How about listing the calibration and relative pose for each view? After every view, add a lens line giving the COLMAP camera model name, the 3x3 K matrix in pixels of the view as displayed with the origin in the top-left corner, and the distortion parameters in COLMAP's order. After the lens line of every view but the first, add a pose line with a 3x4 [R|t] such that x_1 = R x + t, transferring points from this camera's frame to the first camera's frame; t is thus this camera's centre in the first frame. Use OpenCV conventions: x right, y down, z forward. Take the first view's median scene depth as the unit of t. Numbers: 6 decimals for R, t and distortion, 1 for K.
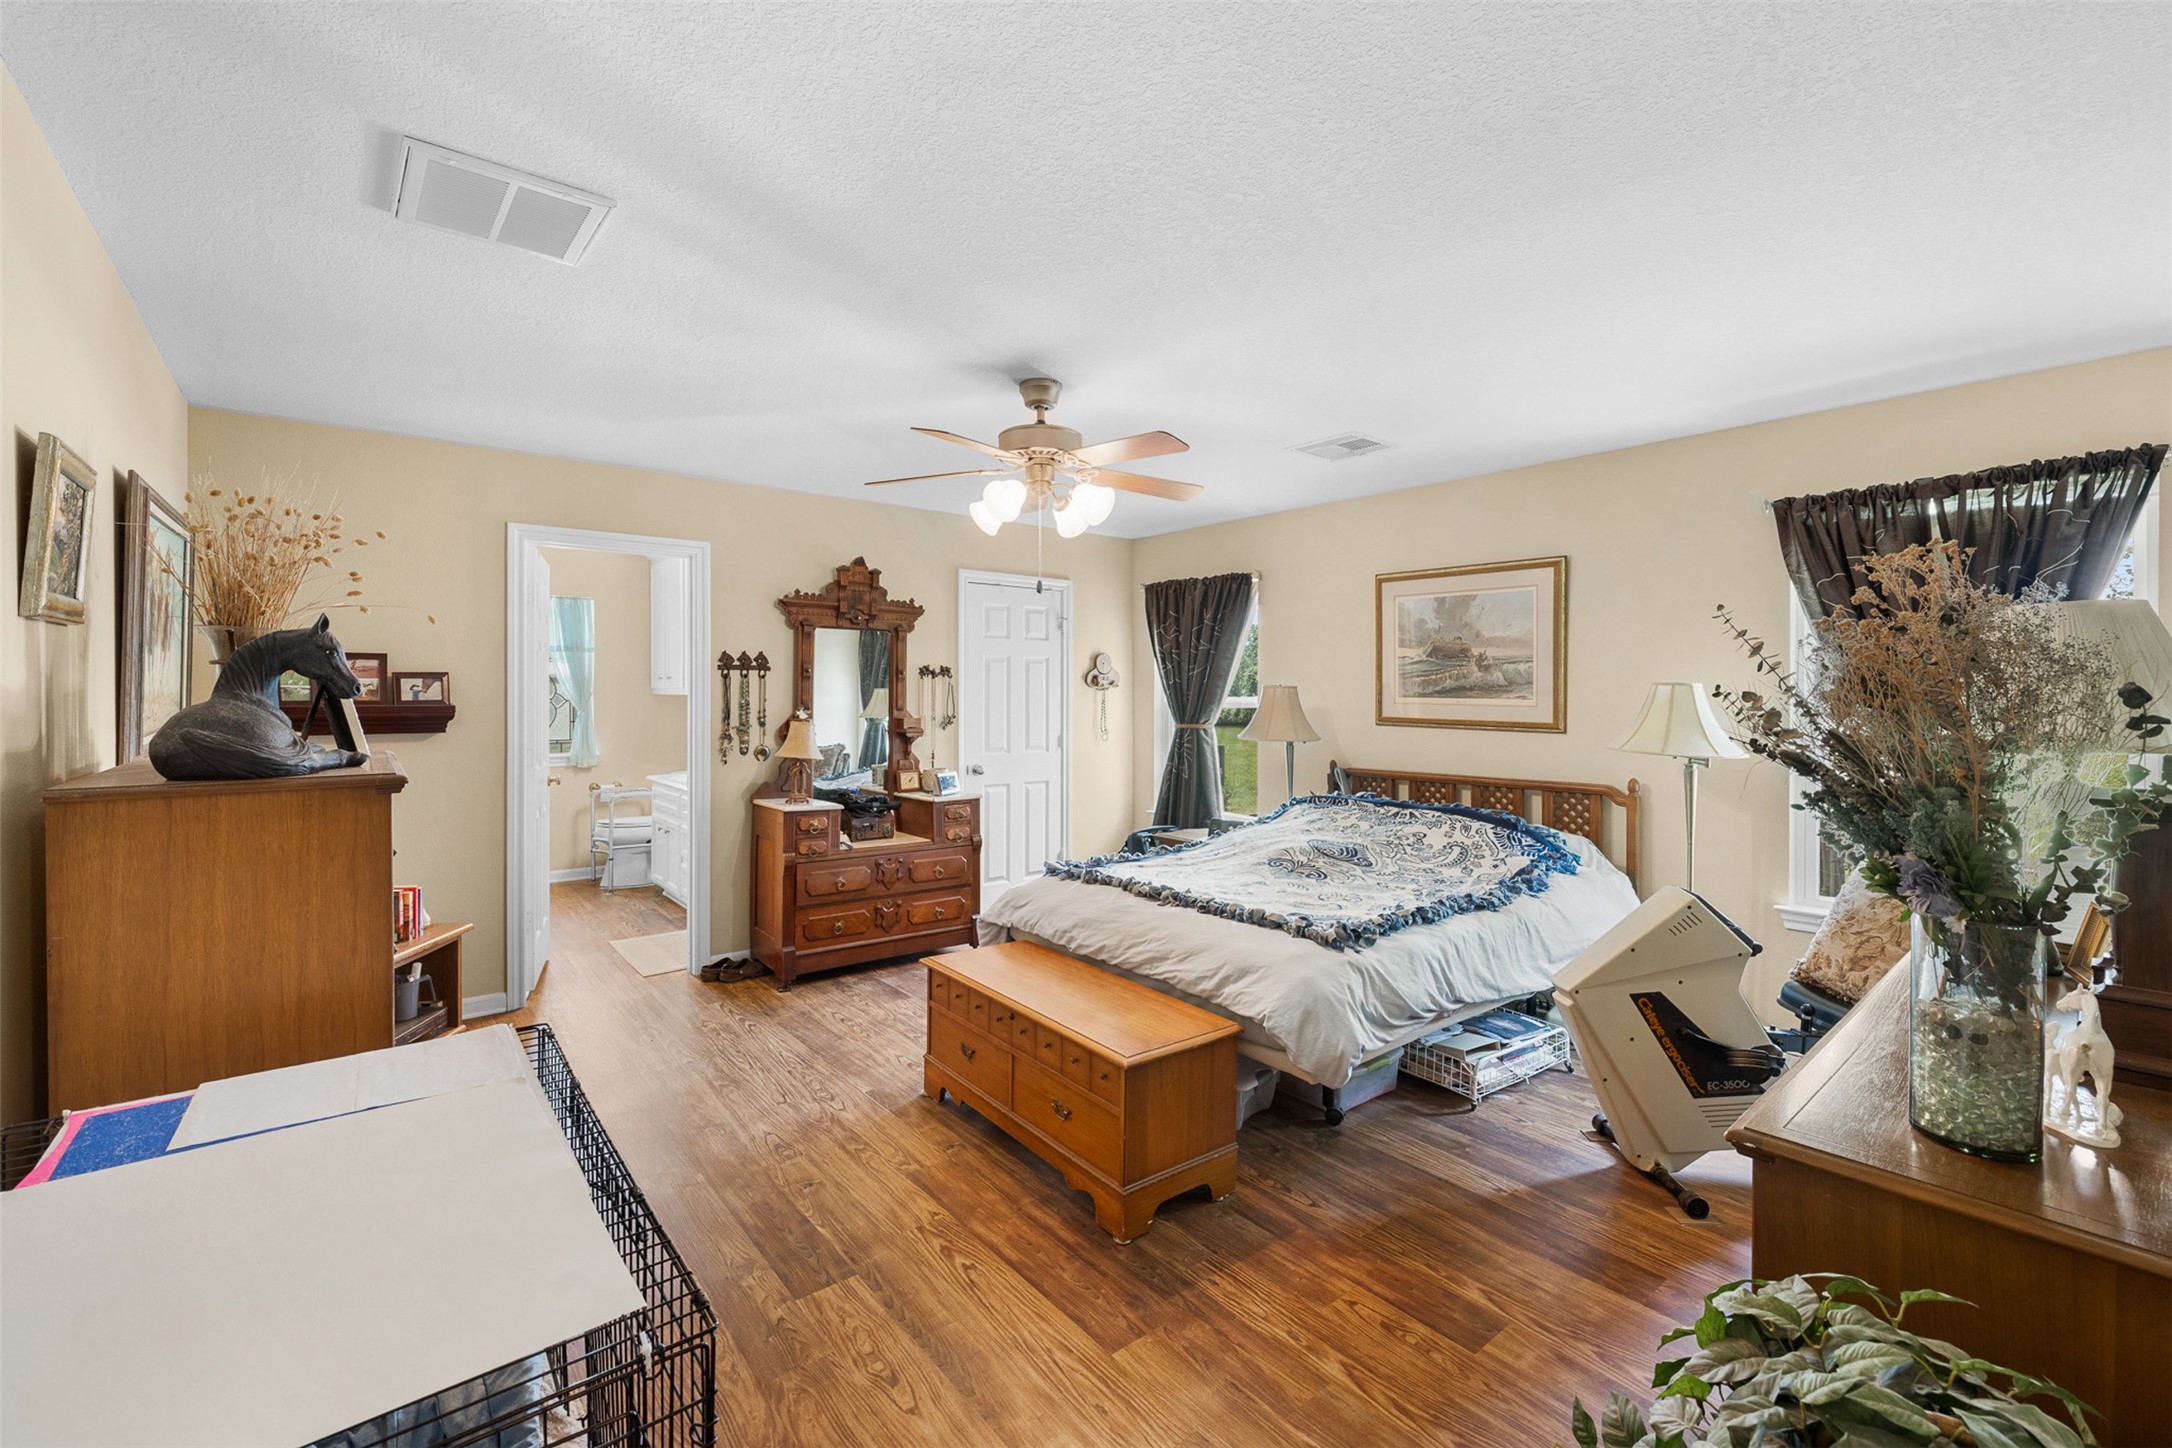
lens RADIAL K [[920.7, 0, 1085.0], [0, 920.7, 715.7], [0, 0, 1]] dist [0.000248, -0.000125]
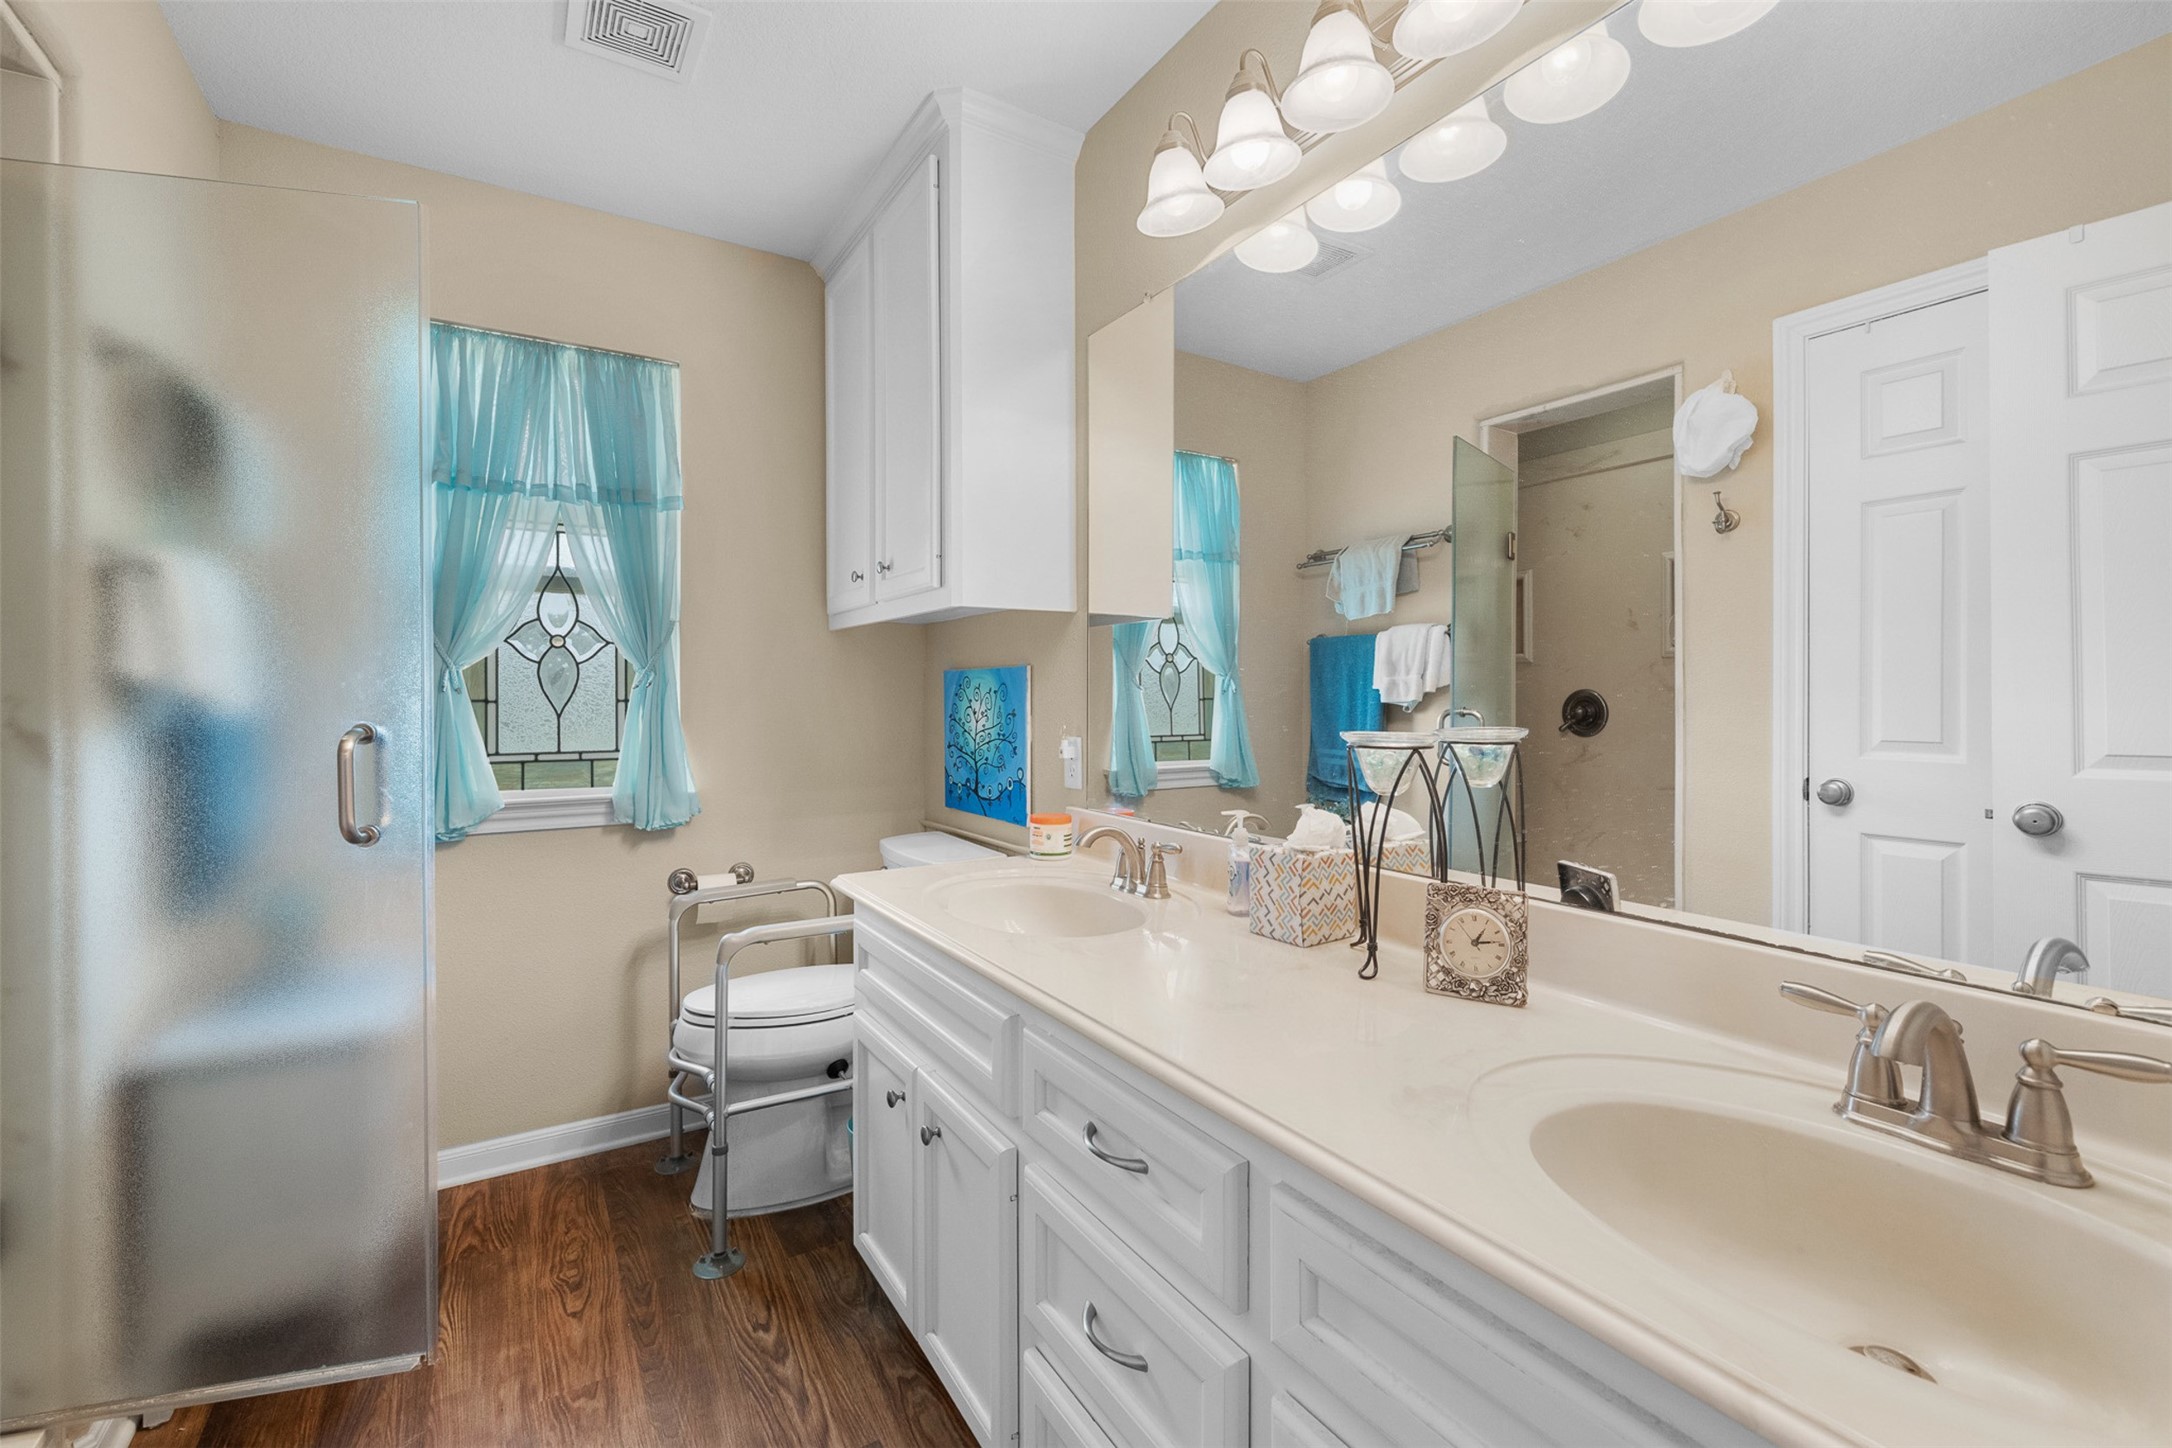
lens RADIAL K [[920.7, 0, 1086.4], [0, 920.7, 715.5], [0, 0, 1]] dist [0.000248, -0.000125]
pose [[0.991258, 0.004242, -0.131870, -0.329870], [-0.003309, 0.999968, 0.007295, 0.009112], [0.131897, -0.006795, 0.991240, 0.667161]]
